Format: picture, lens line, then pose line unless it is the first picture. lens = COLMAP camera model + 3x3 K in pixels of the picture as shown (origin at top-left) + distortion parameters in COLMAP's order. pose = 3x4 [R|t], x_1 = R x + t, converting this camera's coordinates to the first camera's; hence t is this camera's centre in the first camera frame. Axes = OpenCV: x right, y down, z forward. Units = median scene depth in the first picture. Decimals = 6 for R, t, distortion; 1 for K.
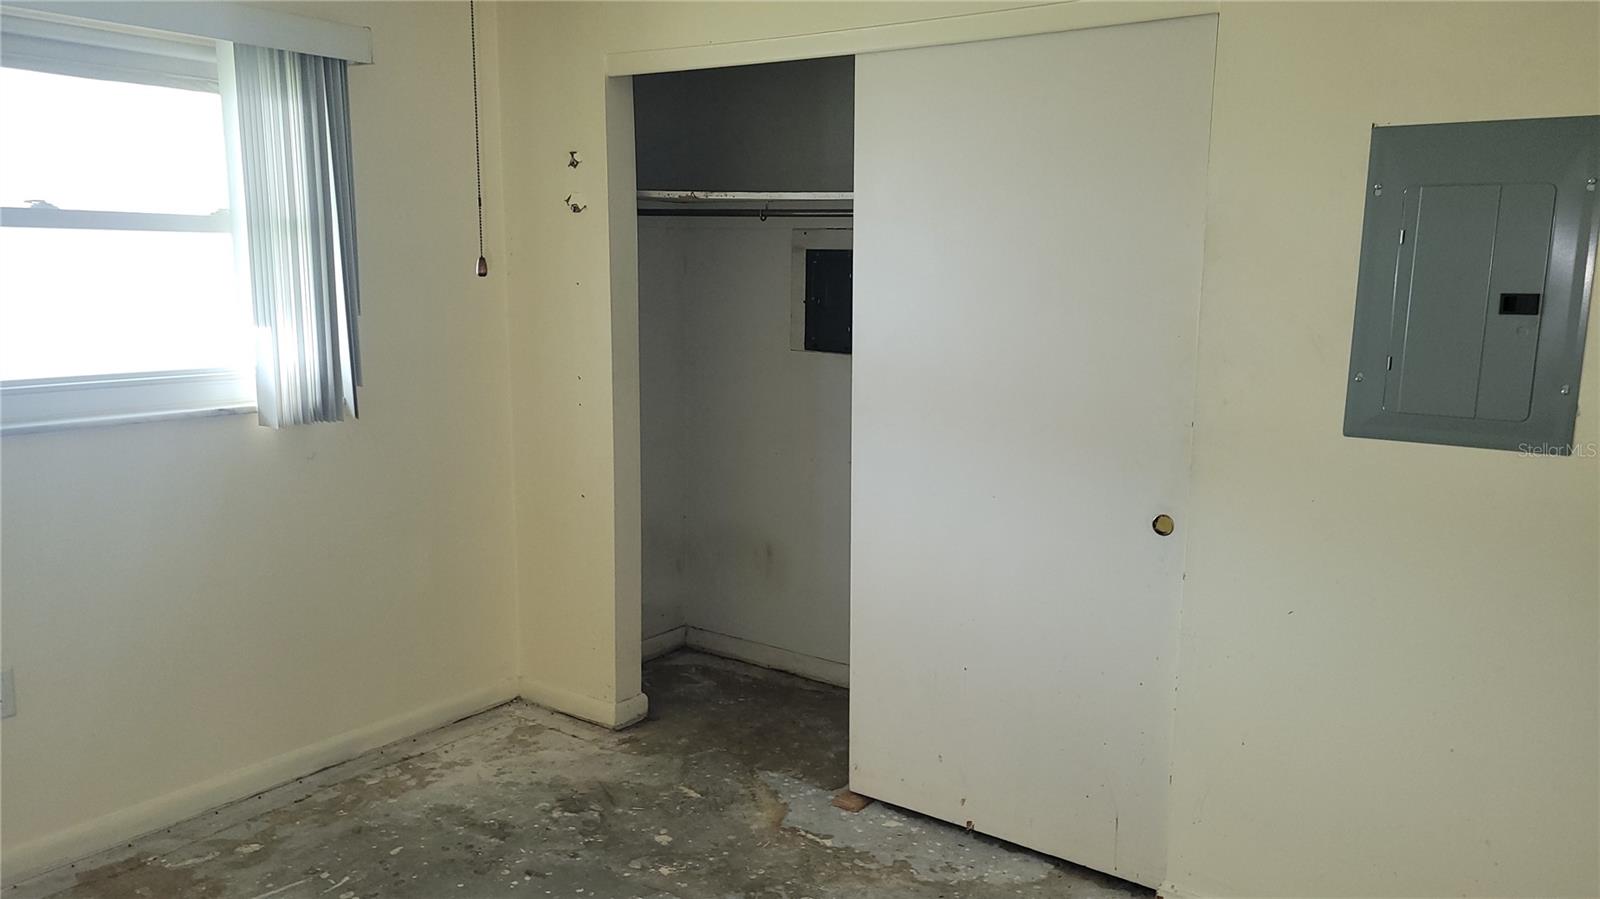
lens RADIAL K [[1190.1, 0, 812.8], [0, 1190.1, 451.4], [0, 0, 1]] dist [0.009130, 0.001278]
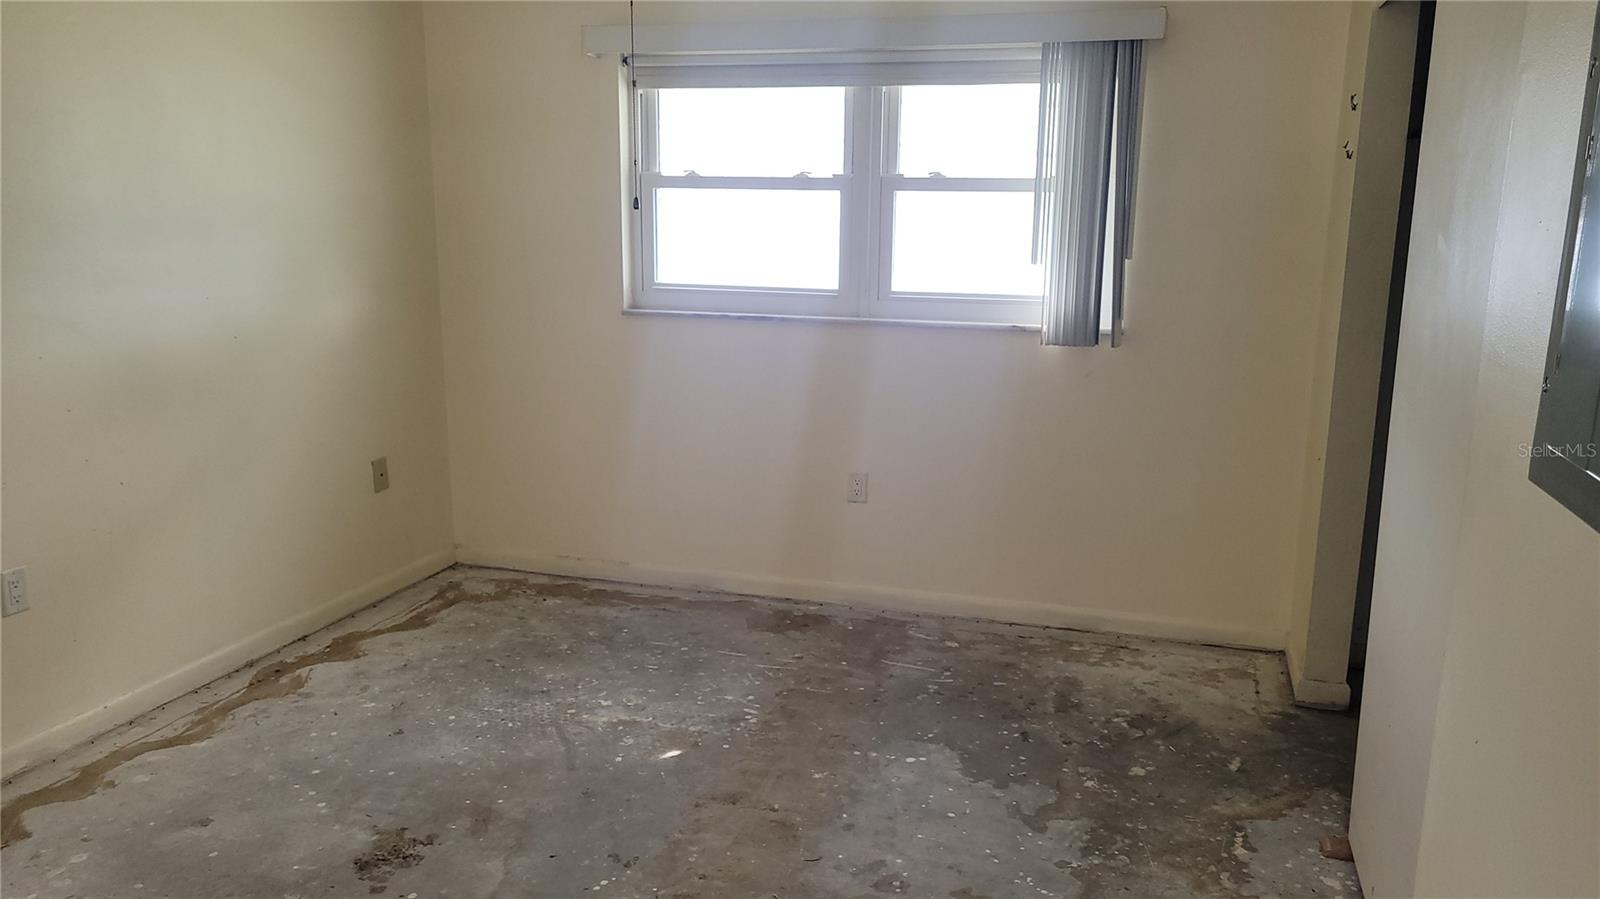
lens RADIAL K [[1190.1, 0, 814.6], [0, 1190.1, 451.0], [0, 0, 1]] dist [0.009130, 0.001278]
pose [[0.328004, 0.177089, -0.927929, 0.663601], [-0.157064, 0.978824, 0.131283, -0.036398], [0.931528, 0.102683, 0.348873, 0.334448]]
